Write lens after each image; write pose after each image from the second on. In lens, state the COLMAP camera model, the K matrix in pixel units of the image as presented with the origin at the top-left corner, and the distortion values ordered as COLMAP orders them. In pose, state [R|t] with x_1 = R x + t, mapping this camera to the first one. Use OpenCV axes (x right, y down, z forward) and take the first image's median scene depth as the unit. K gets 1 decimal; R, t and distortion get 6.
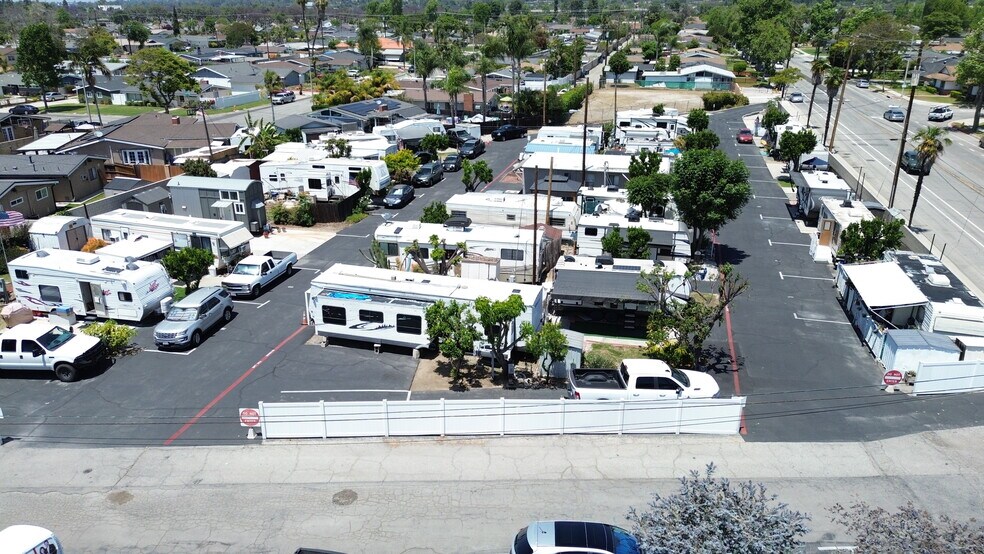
lens RADIAL K [[700.9, 0, 492.3], [0, 700.9, 273.9], [0, 0, 1]] dist [0.053654, -0.048134]
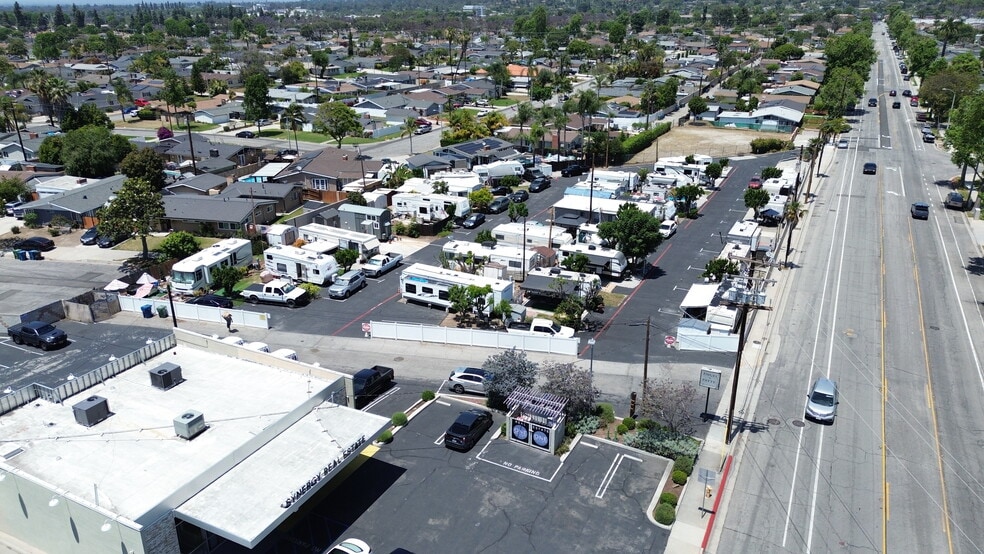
lens RADIAL K [[700.9, 0, 496.1], [0, 700.9, 275.8], [0, 0, 1]] dist [0.053654, -0.048134]
pose [[0.978492, 0.074604, -0.192320, 0.307747], [-0.073040, 0.997213, 0.015217, -0.020470], [0.192919, -0.000843, 0.981214, -0.720297]]
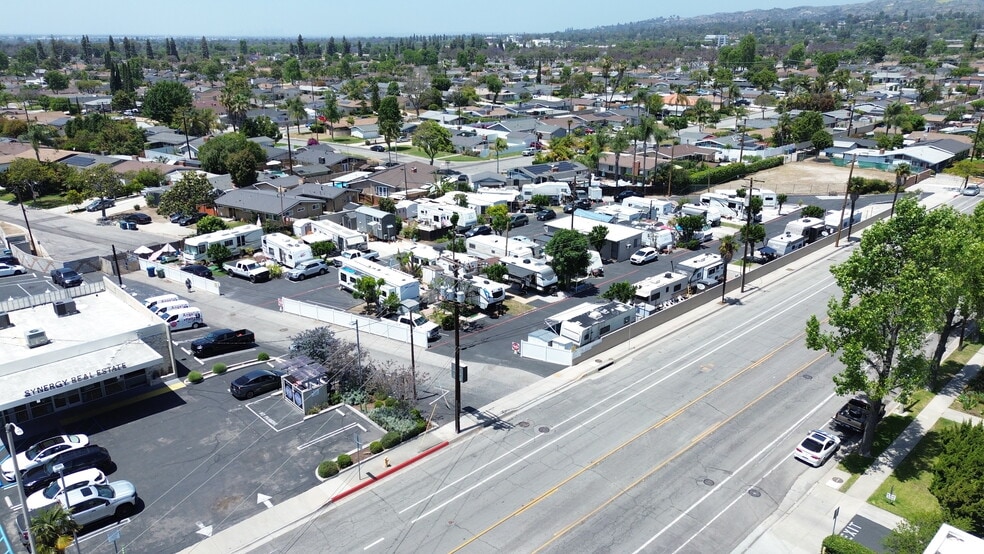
lens RADIAL K [[700.9, 0, 496.3], [0, 700.9, 281.6], [0, 0, 1]] dist [0.053654, -0.048134]
pose [[0.853237, 0.171267, -0.492599, 1.033052], [-0.182293, 0.982901, 0.025983, -0.061254], [0.488626, 0.067628, 0.869869, -0.595683]]
